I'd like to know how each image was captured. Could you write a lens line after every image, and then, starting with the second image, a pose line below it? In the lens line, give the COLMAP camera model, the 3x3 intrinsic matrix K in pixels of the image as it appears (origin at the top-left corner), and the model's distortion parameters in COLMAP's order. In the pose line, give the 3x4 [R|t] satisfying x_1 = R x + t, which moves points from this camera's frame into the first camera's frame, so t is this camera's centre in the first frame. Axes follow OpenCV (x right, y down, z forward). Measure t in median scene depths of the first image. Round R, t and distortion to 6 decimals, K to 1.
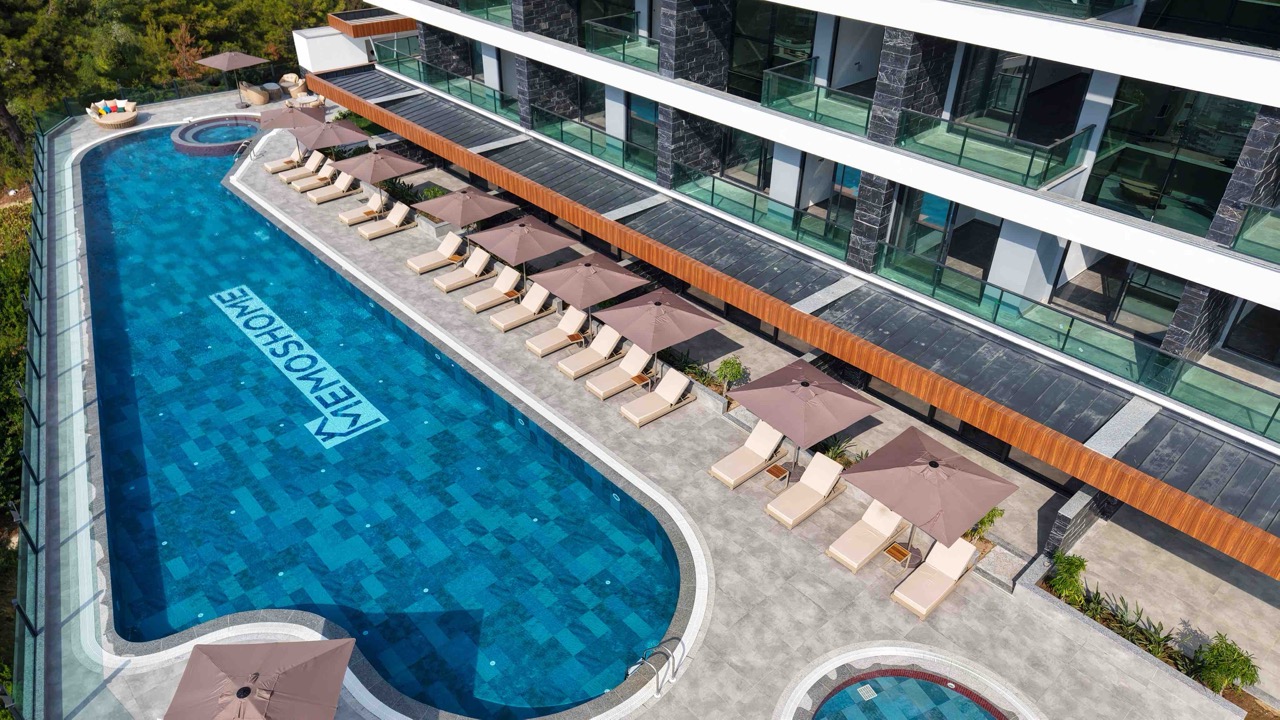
lens RADIAL K [[843.7, 0, 636.9], [0, 843.7, 360.1], [0, 0, 1]] dist [0.010028, -0.009409]
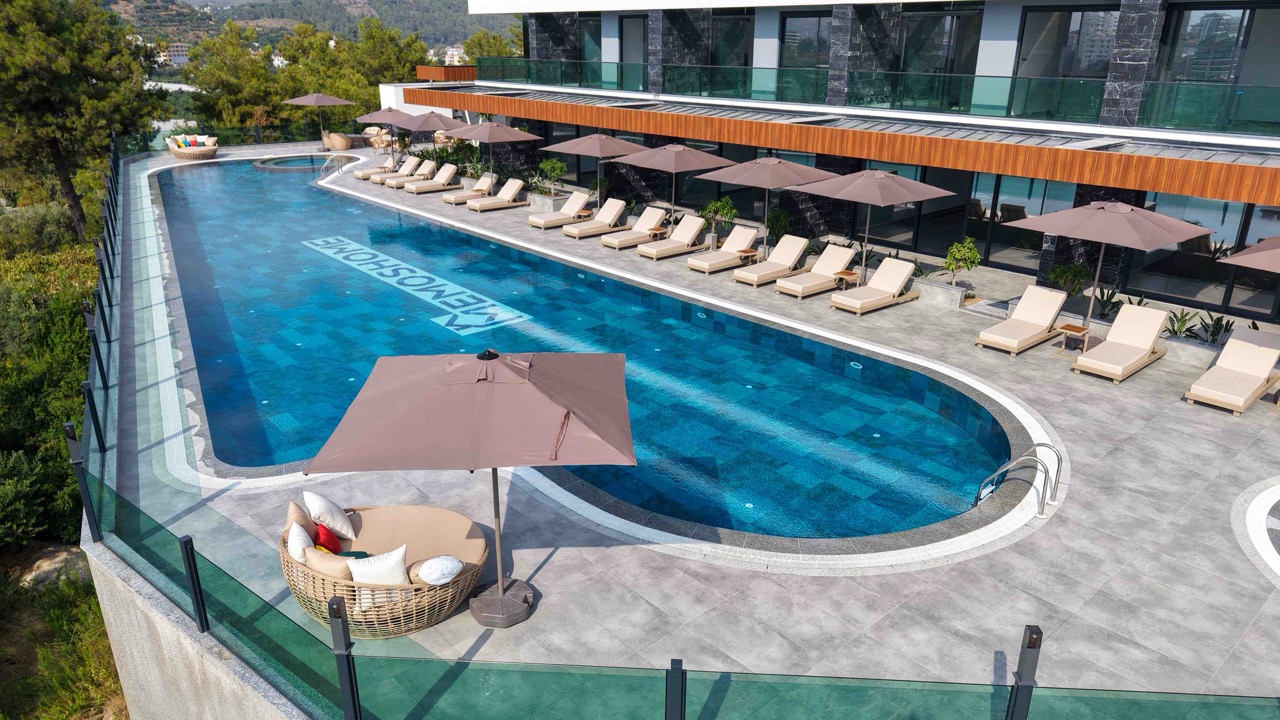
lens RADIAL K [[843.7, 0, 635.5], [0, 843.7, 368.8], [0, 0, 1]] dist [0.010028, -0.009409]
pose [[0.999933, -0.003693, -0.010939, -0.194762], [0.001195, 0.975478, -0.220095, 0.296518], [0.011483, 0.220067, 0.975417, 0.229589]]
